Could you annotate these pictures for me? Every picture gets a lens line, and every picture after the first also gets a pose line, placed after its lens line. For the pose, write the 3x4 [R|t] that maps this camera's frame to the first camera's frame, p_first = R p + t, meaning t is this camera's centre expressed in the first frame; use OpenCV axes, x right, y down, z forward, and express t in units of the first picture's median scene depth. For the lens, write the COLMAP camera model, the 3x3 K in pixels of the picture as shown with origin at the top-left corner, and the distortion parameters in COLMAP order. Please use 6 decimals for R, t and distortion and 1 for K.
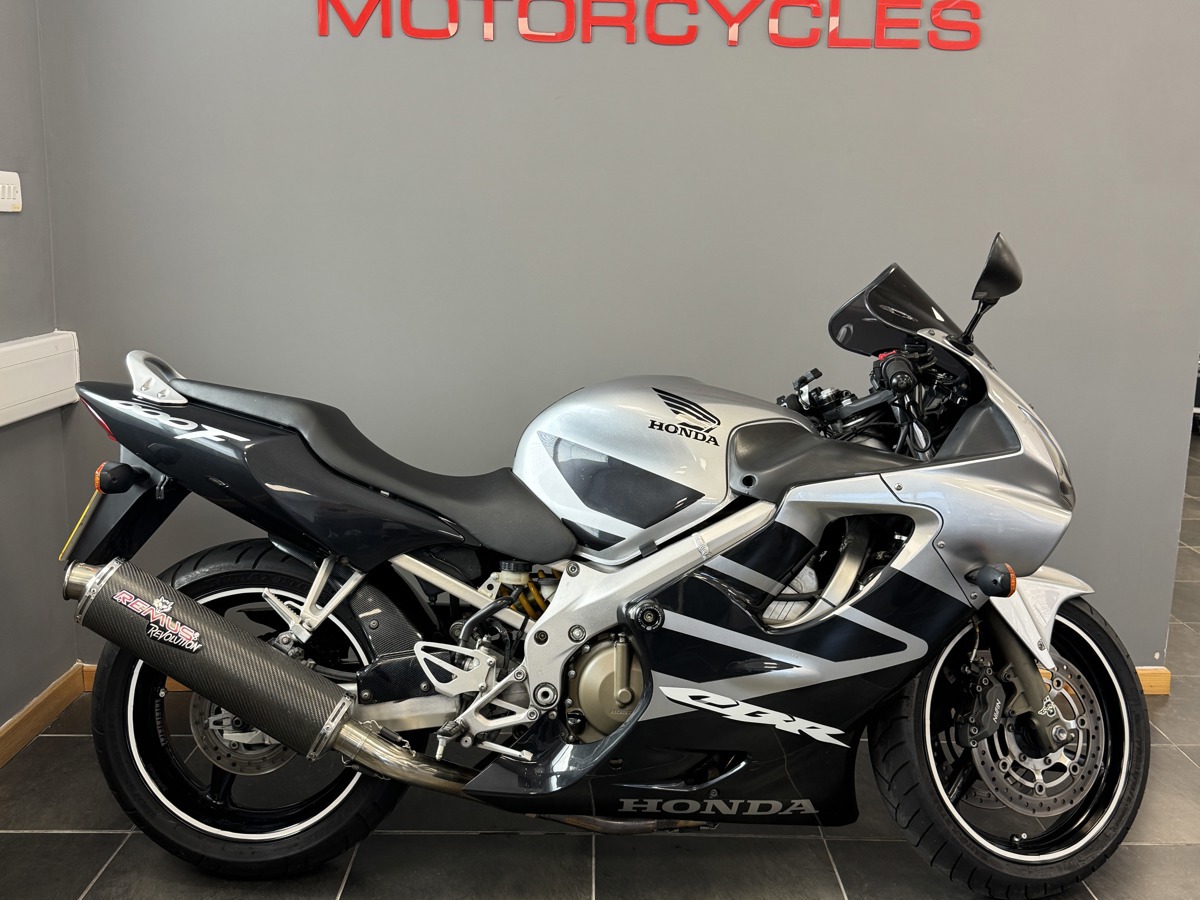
lens RADIAL K [[1208.3, 0, 618.5], [0, 1208.3, 456.6], [0, 0, 1]] dist [0.071464, 0.000000]
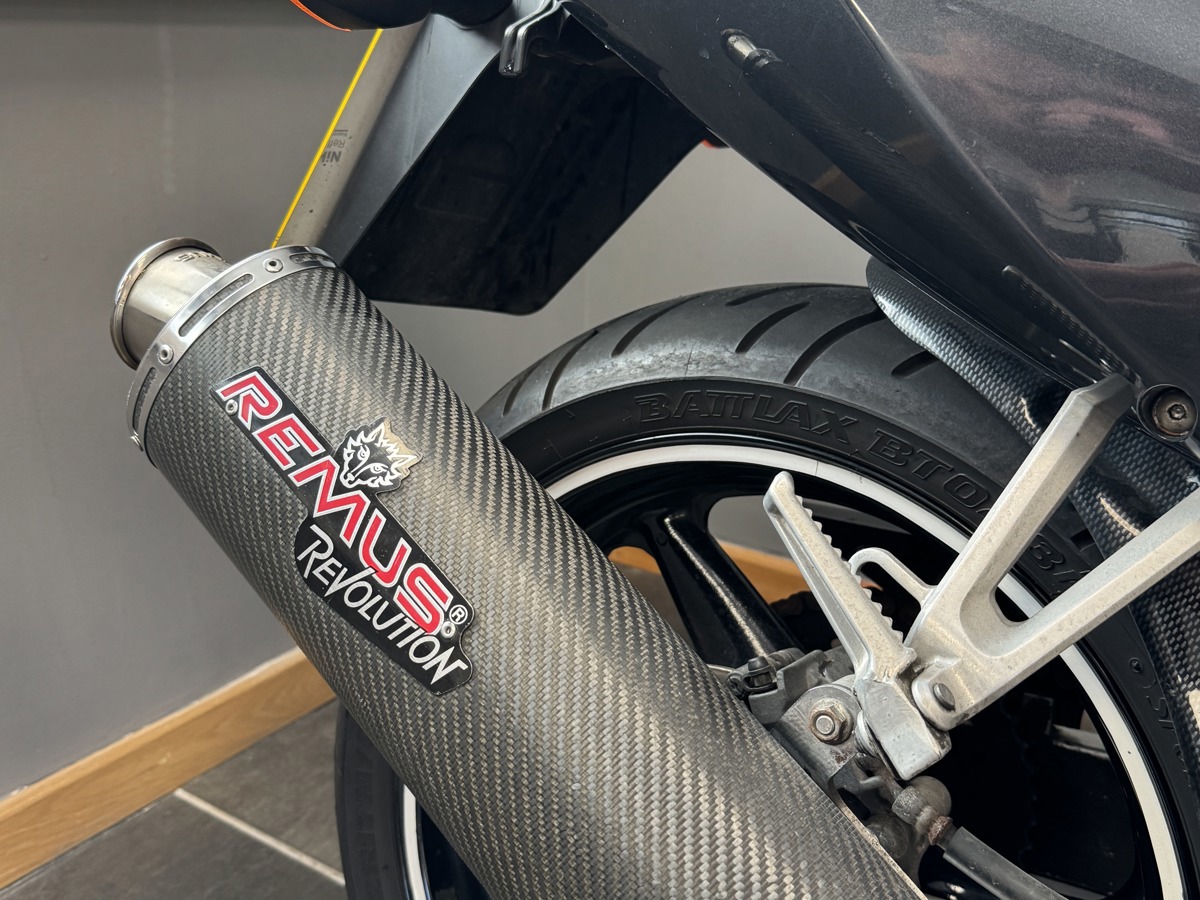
lens RADIAL K [[1208.3, 0, 605.6], [0, 1208.3, 454.8], [0, 0, 1]] dist [0.071464, 0.000000]
pose [[0.830085, 0.203307, -0.519254, -0.199442], [-0.130614, 0.976152, 0.173398, 0.069595], [0.542124, -0.076114, 0.836844, 0.784578]]
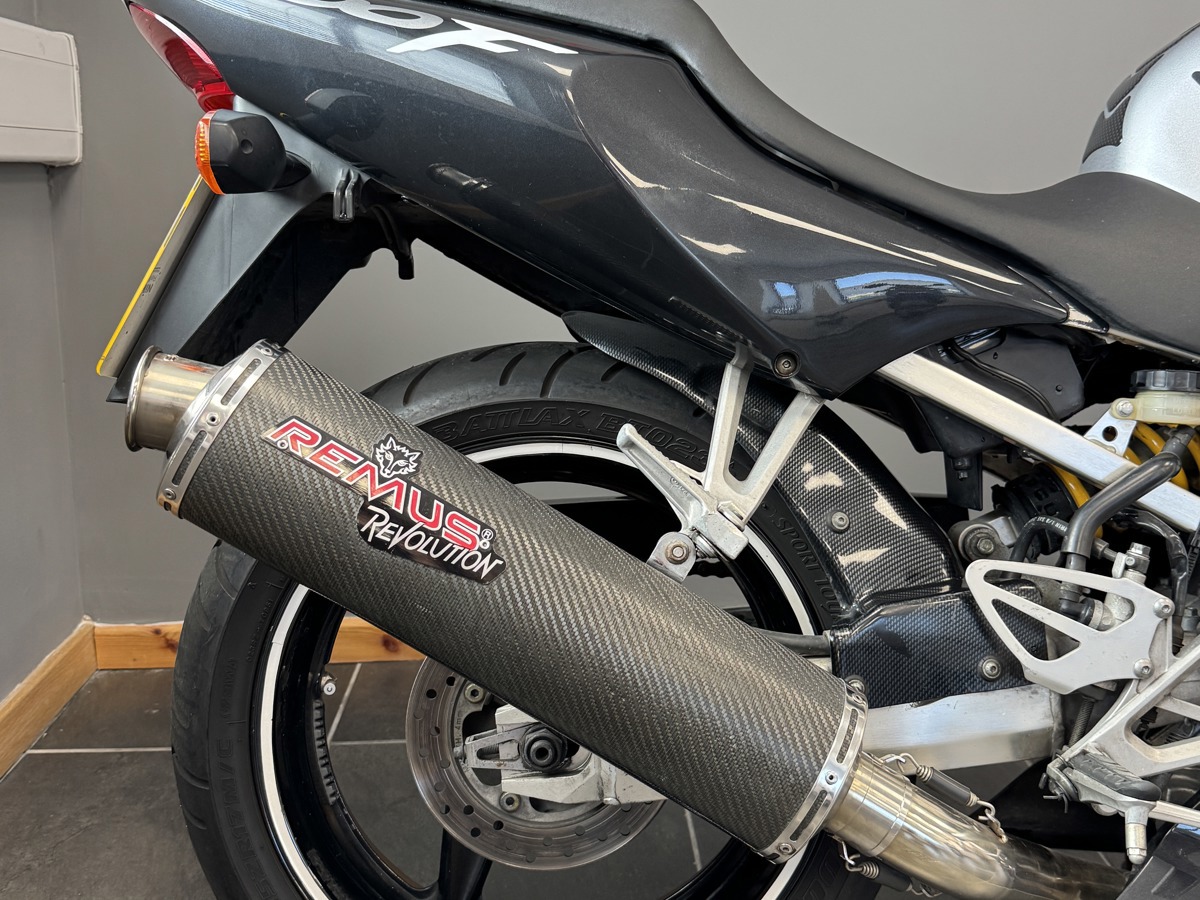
lens RADIAL K [[1208.3, 0, 598.2], [0, 1208.3, 455.4], [0, 0, 1]] dist [0.071464, 0.000000]
pose [[0.999641, -0.006411, 0.026022, -0.304161], [0.005682, 0.999592, 0.028003, 0.105237], [-0.026191, -0.027845, 0.999269, 0.592247]]
